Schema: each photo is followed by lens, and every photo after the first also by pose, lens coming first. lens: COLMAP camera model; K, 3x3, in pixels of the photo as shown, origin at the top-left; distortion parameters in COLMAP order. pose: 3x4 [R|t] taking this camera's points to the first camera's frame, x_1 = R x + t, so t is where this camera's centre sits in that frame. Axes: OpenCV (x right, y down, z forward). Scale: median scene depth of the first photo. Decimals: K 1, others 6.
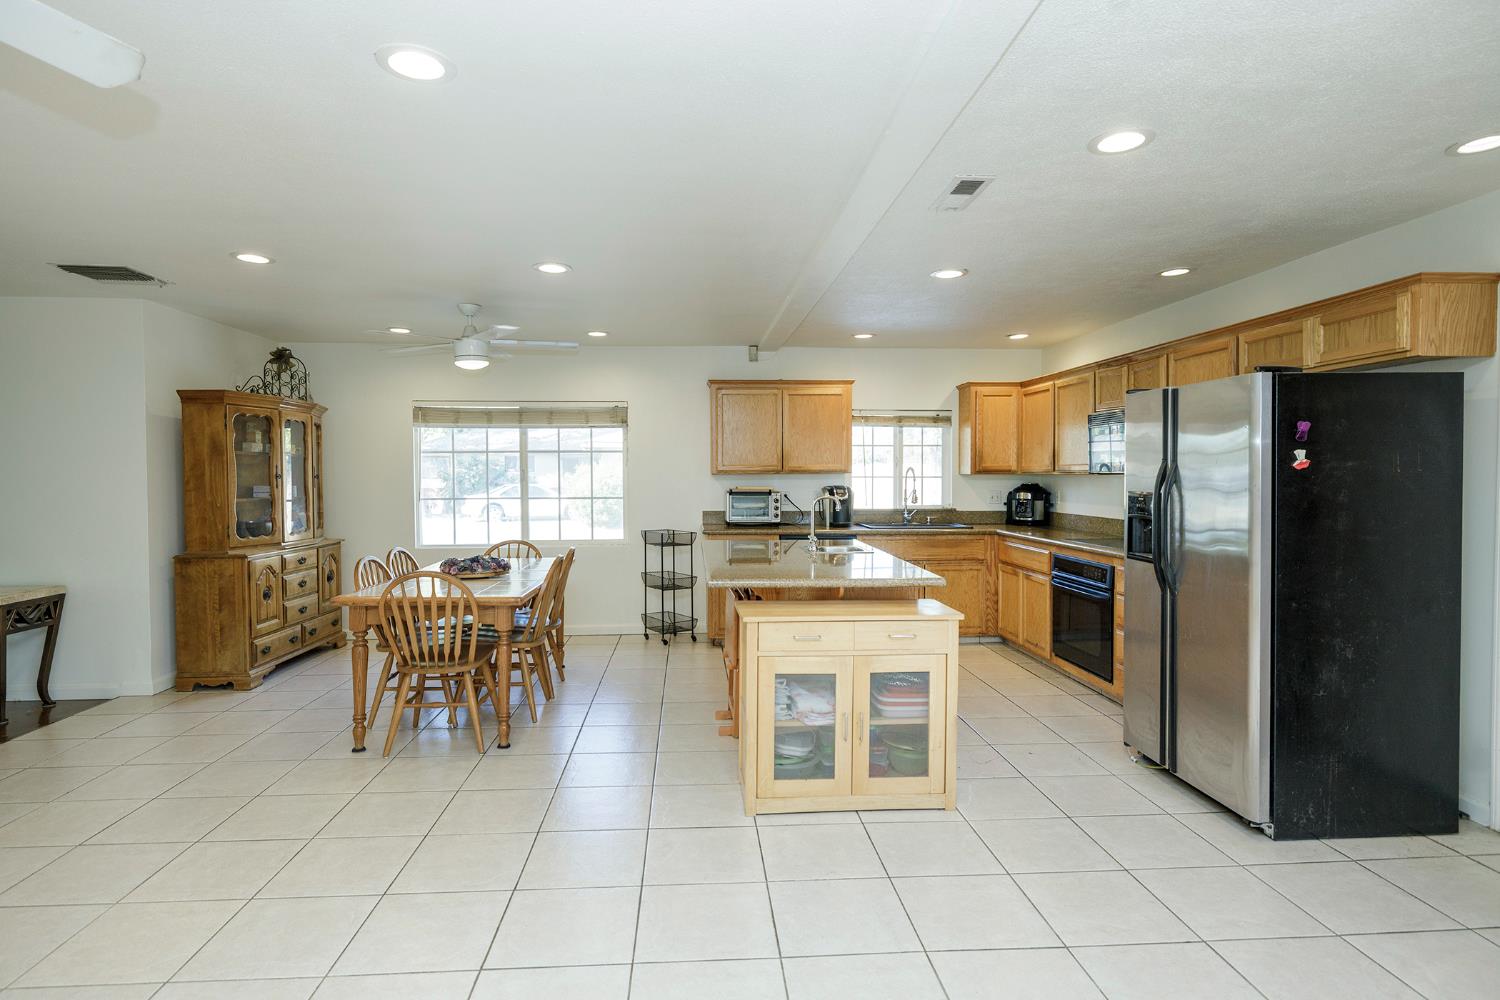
lens RADIAL K [[791.5, 0, 737.0], [0, 791.5, 492.6], [0, 0, 1]] dist [-0.002157, 0.001049]
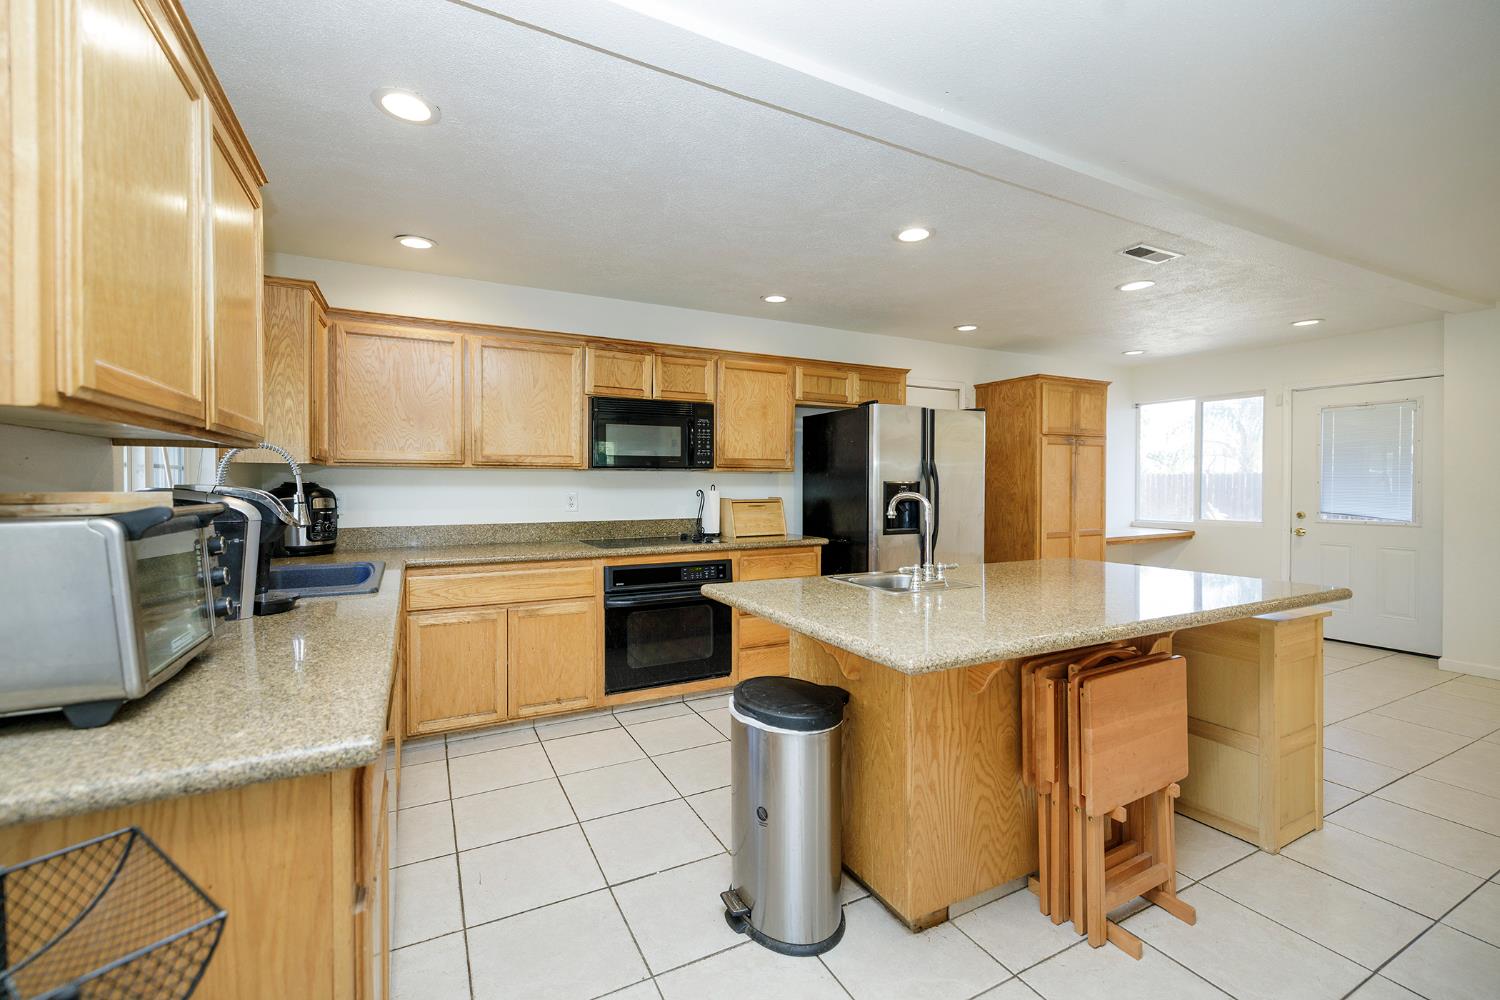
lens RADIAL K [[628.7, 0, 741.4], [0, 628.7, 492.7], [0, 0, 1]] dist [0.002218, -0.001573]
pose [[-0.402214, -0.010118, 0.915490, -0.184887], [0.024675, 0.999456, 0.021887, -0.006602], [-0.915213, 0.031393, -0.401746, 0.911976]]
